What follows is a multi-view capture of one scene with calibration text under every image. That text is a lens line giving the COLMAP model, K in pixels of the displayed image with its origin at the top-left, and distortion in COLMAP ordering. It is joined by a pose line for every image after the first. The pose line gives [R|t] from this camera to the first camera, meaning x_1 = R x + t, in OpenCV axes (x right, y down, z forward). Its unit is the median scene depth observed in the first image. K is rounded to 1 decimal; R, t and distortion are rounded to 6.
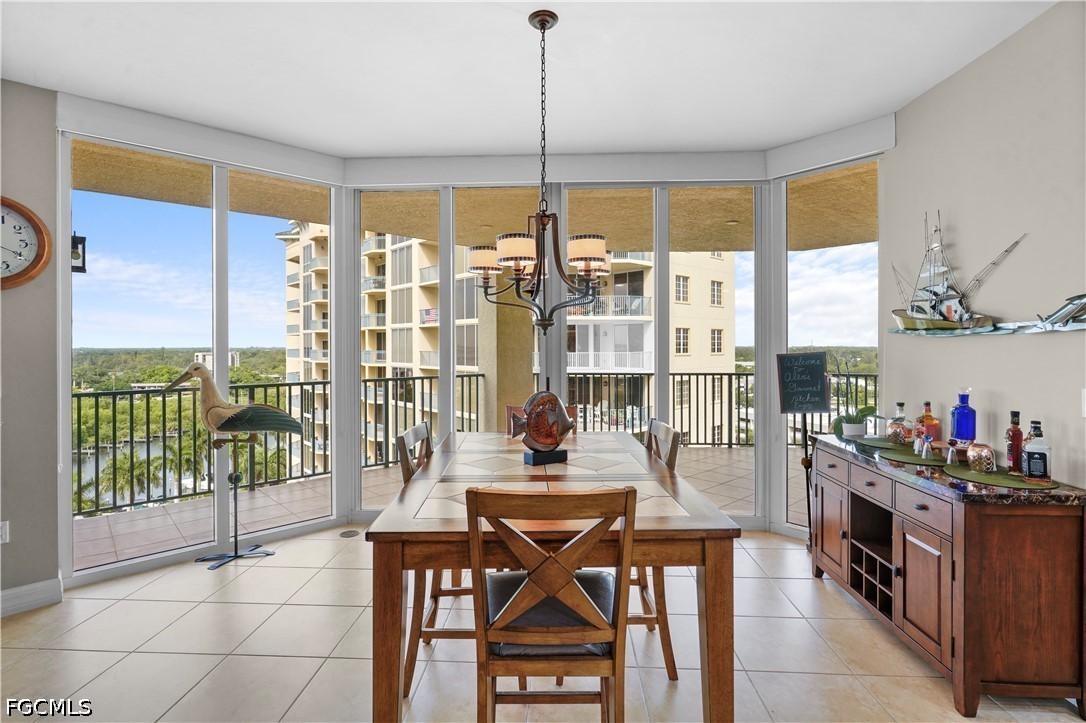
lens RADIAL K [[535.3, 0, 539.4], [0, 535.3, 342.6], [0, 0, 1]] dist [-0.002619, -0.000119]
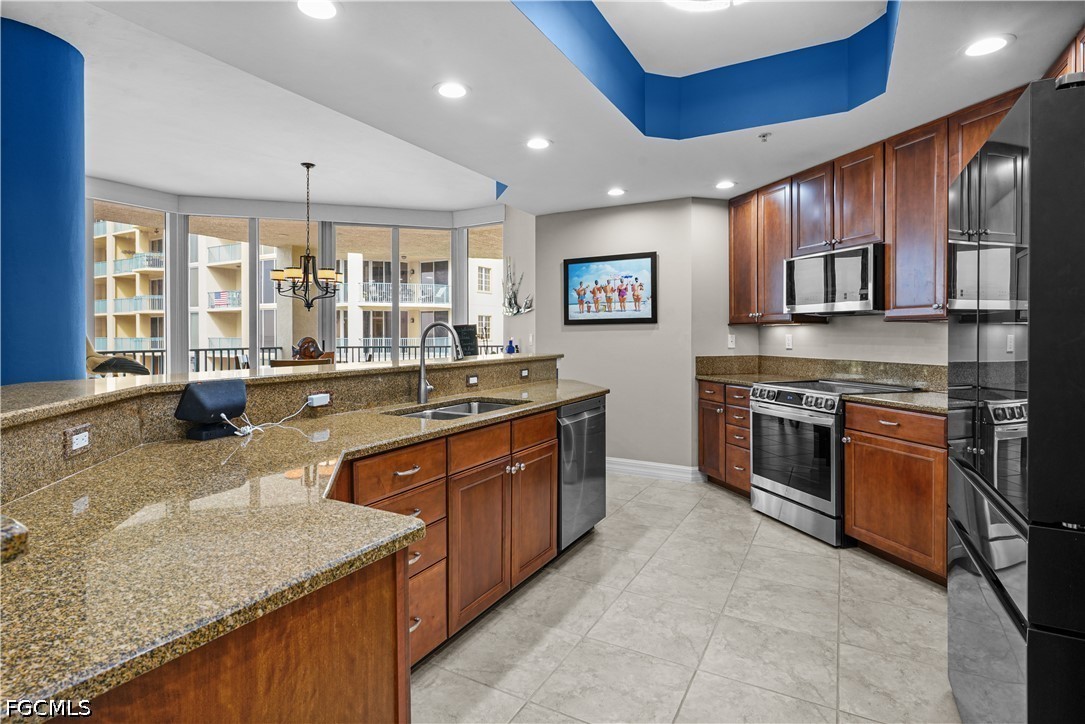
lens RADIAL K [[546.1, 0, 537.6], [0, 546.1, 335.2], [0, 0, 1]] dist [-0.001959, -0.000142]
pose [[0.946181, -0.000301, 0.323638, 0.127553], [-0.002384, 0.999966, 0.007901, 0.047206], [-0.323630, -0.008248, 0.946148, -1.041013]]
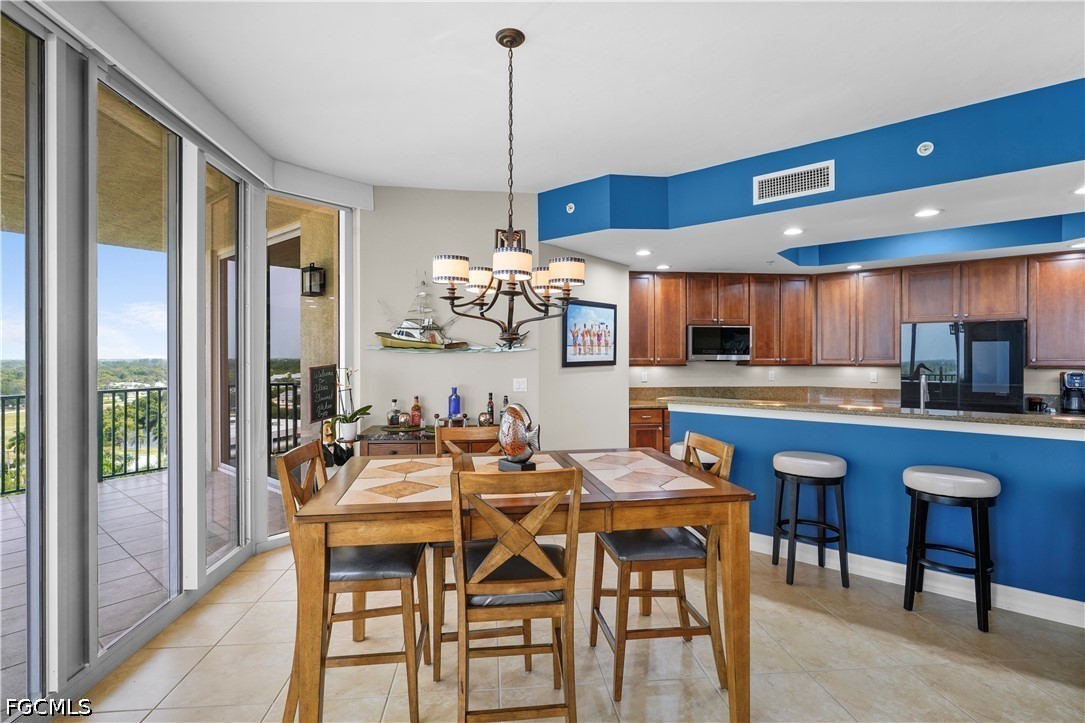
lens RADIAL K [[517.5, 0, 539.5], [0, 517.5, 357.4], [0, 0, 1]] dist [-0.002329, 0.000766]
pose [[-0.143925, -0.001671, 0.989587, -0.730827], [-0.006370, 0.999979, 0.000762, -0.001603], [-0.989568, -0.006194, -0.143933, 0.819718]]
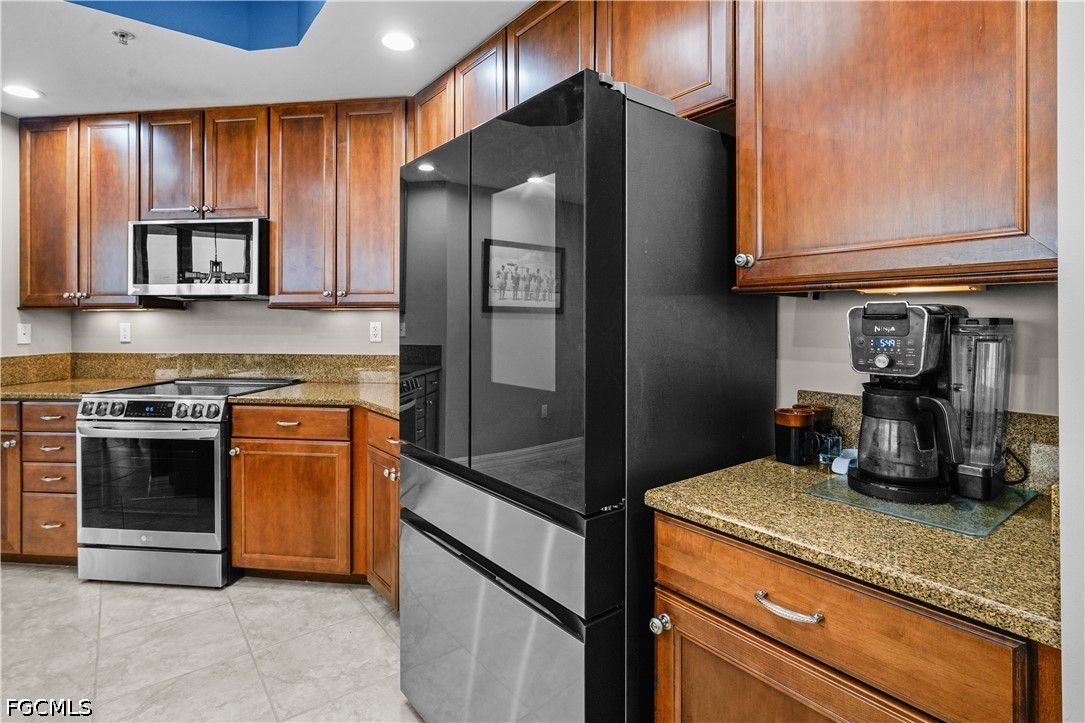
lens RADIAL K [[552.9, 0, 539.2], [0, 552.9, 317.8], [0, 0, 1]] dist [-0.002042, 0.000529]
pose [[0.077841, 0.004853, 0.996954, 0.193872], [-0.004645, 0.999979, -0.004505, 0.045743], [-0.996955, -0.004280, 0.077862, -0.795208]]
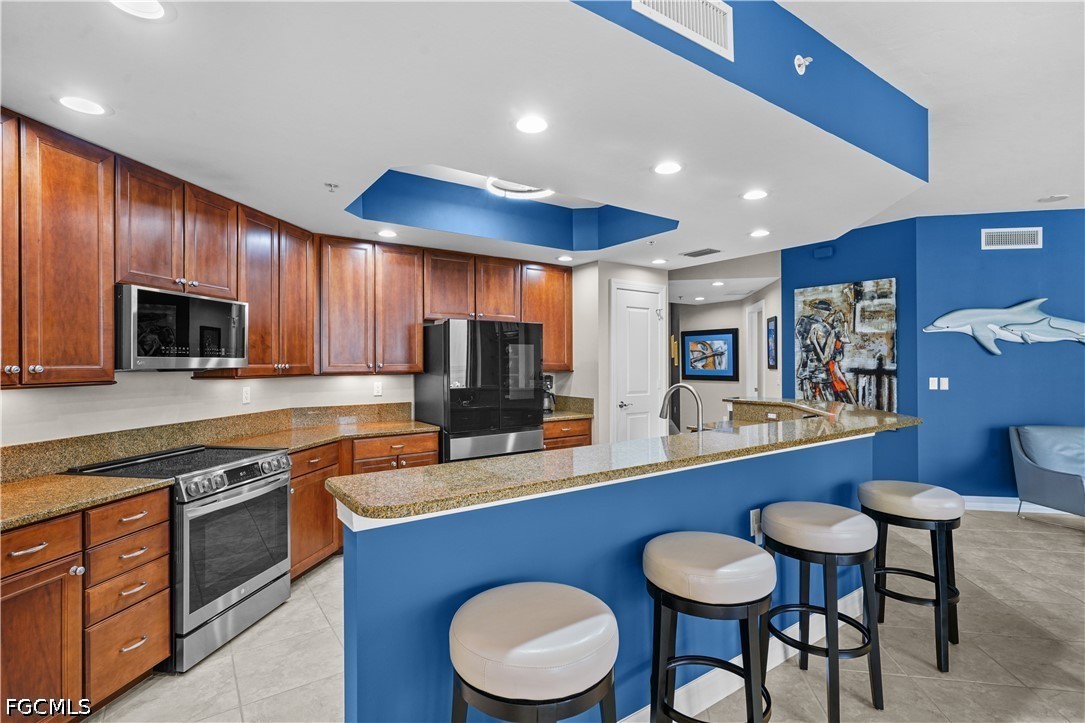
lens RADIAL K [[517.5, 0, 539.5], [0, 517.5, 357.4], [0, 0, 1]] dist [-0.002329, 0.000766]
pose [[-0.992203, 0.004110, 0.124564, 0.383236], [0.002388, 0.999900, -0.013972, 0.000144], [-0.124609, -0.013566, -0.992113, 0.689681]]
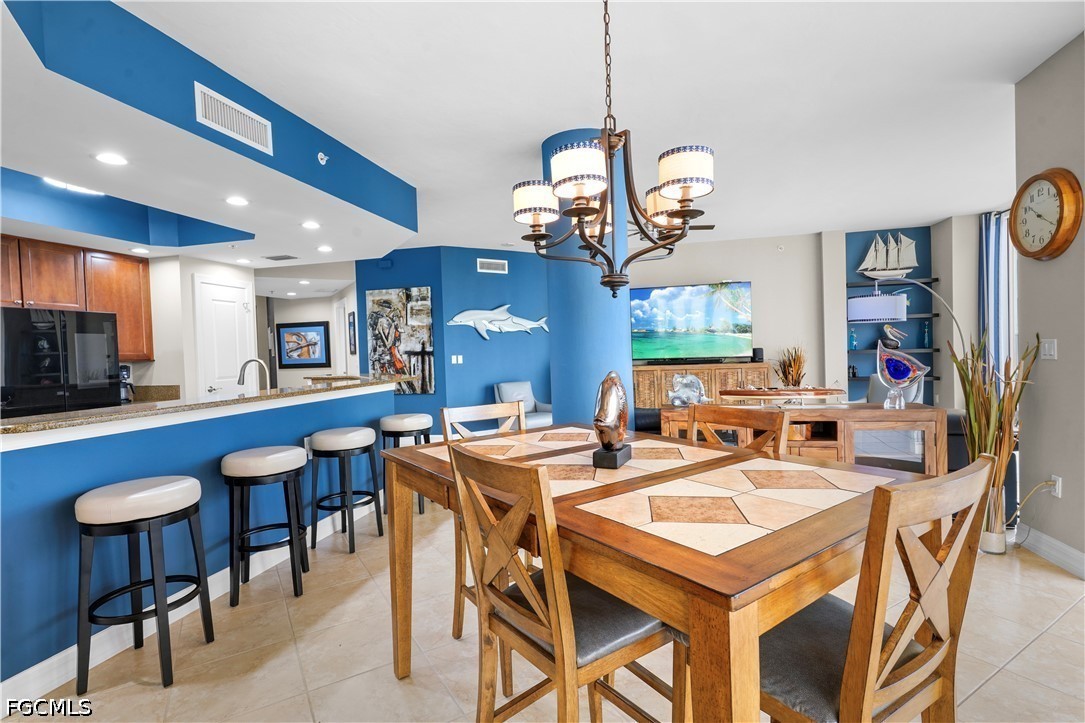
lens RADIAL K [[518.3, 0, 537.7], [0, 518.3, 362.0], [0, 0, 1]] dist [-0.005146, -0.000560]
pose [[-0.831924, 0.041593, -0.553329, 0.374642], [0.036030, 0.999131, 0.020932, 0.037658], [0.553719, -0.002523, -0.832700, 1.160832]]
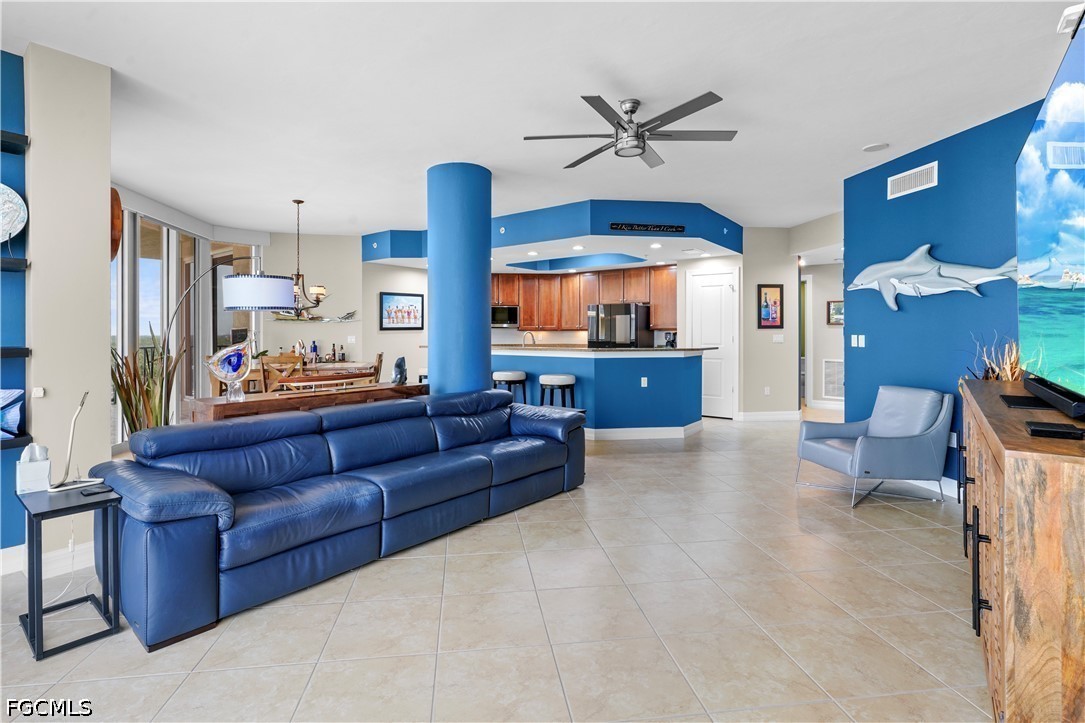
lens RADIAL K [[529.5, 0, 534.9], [0, 529.5, 329.1], [0, 0, 1]] dist [-0.001938, 0.000150]
pose [[-0.175642, 0.005651, 0.984438, -2.125120], [-0.001421, 0.999981, -0.005993, 0.036856], [-0.984453, -0.002451, -0.175631, 0.222091]]
